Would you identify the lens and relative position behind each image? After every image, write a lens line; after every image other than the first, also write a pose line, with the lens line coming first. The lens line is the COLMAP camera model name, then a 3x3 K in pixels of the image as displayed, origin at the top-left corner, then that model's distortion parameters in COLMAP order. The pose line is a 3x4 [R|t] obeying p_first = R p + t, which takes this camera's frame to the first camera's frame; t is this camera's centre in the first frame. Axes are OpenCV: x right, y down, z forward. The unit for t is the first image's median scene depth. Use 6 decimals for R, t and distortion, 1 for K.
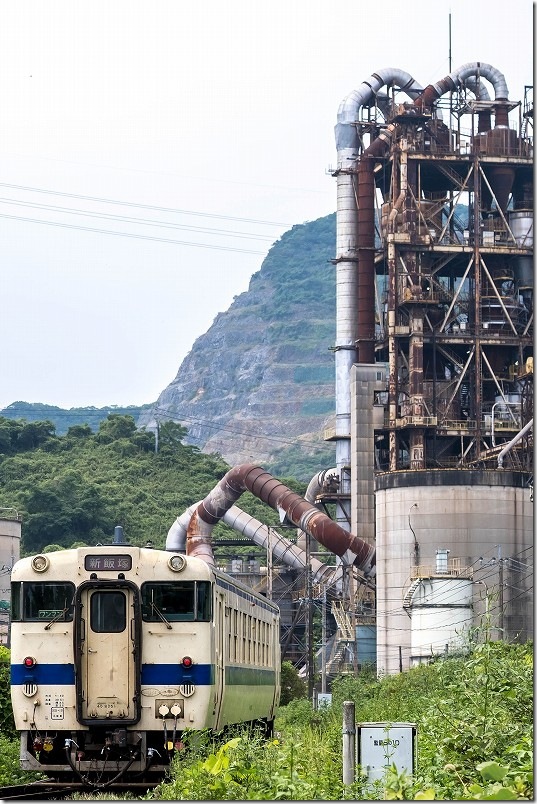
lens RADIAL K [[3219.7, 0, 268.5], [0, 3219.7, 402.0], [0, 0, 1]] dist [0.083103, 0.593354]
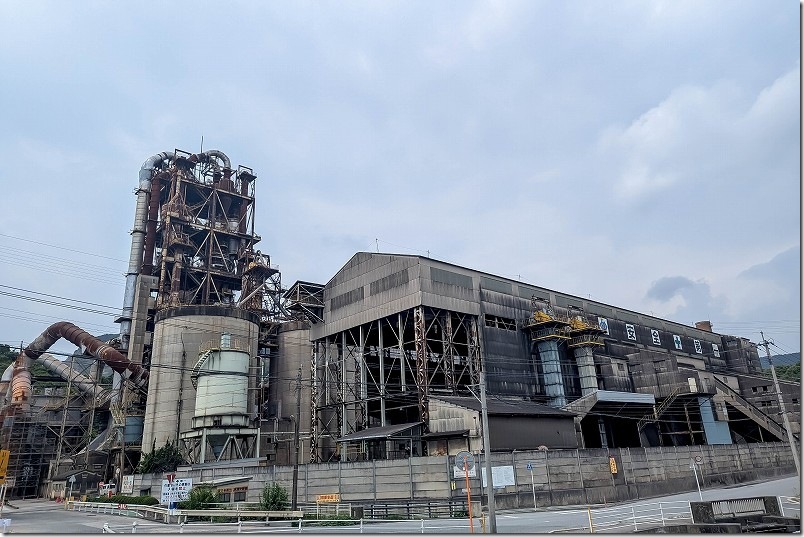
lens RADIAL K [[584.9, 0, 403.9], [0, 584.9, 250.6], [0, 0, 1]] dist [0.036657, -0.004464]
pose [[0.879899, 0.127856, 0.457636, 0.003452], [-0.002246, 0.964226, -0.265071, 0.068538], [-0.475155, 0.232207, 0.848709, 0.673894]]
